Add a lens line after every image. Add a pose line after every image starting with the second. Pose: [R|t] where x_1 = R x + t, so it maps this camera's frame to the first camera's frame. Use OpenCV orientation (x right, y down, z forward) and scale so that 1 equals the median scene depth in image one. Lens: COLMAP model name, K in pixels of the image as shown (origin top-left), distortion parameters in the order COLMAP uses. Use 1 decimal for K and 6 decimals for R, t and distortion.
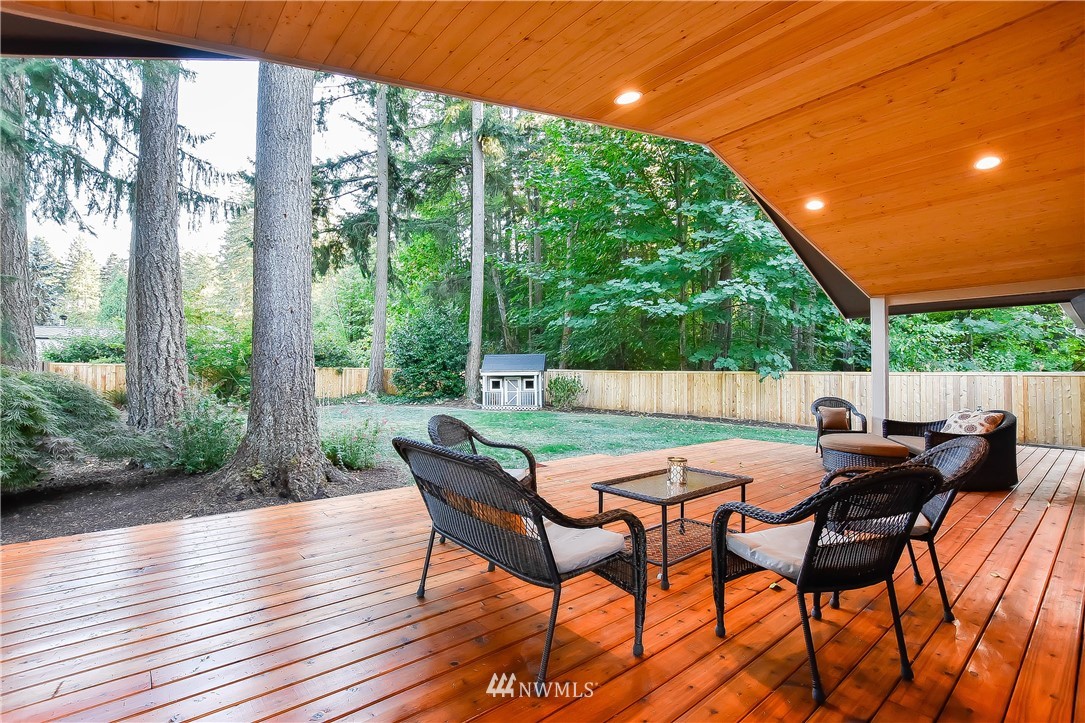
lens RADIAL K [[493.3, 0, 536.8], [0, 493.3, 362.1], [0, 0, 1]] dist [-0.013871, -0.000163]
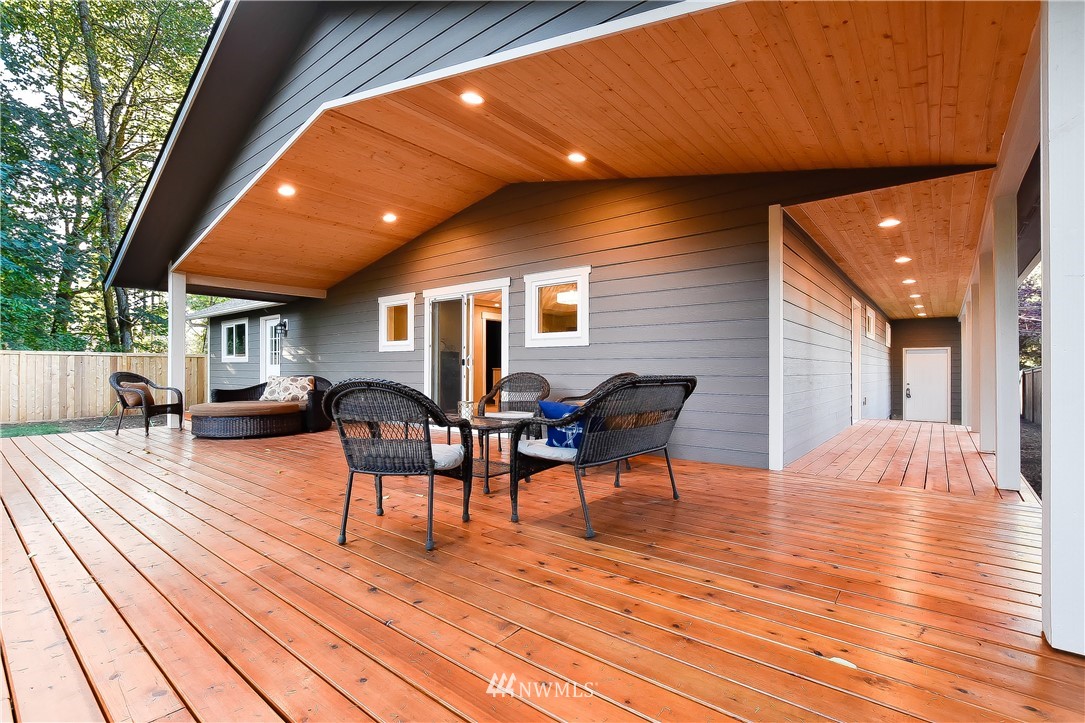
lens RADIAL K [[493.3, 0, 536.8], [0, 493.3, 362.1], [0, 0, 1]] dist [-0.013871, -0.000163]
pose [[-0.187151, 0.002025, 0.982329, -0.330486], [-0.028261, 0.999573, -0.007444, 0.029298], [-0.981925, -0.029155, -0.187014, 0.348557]]
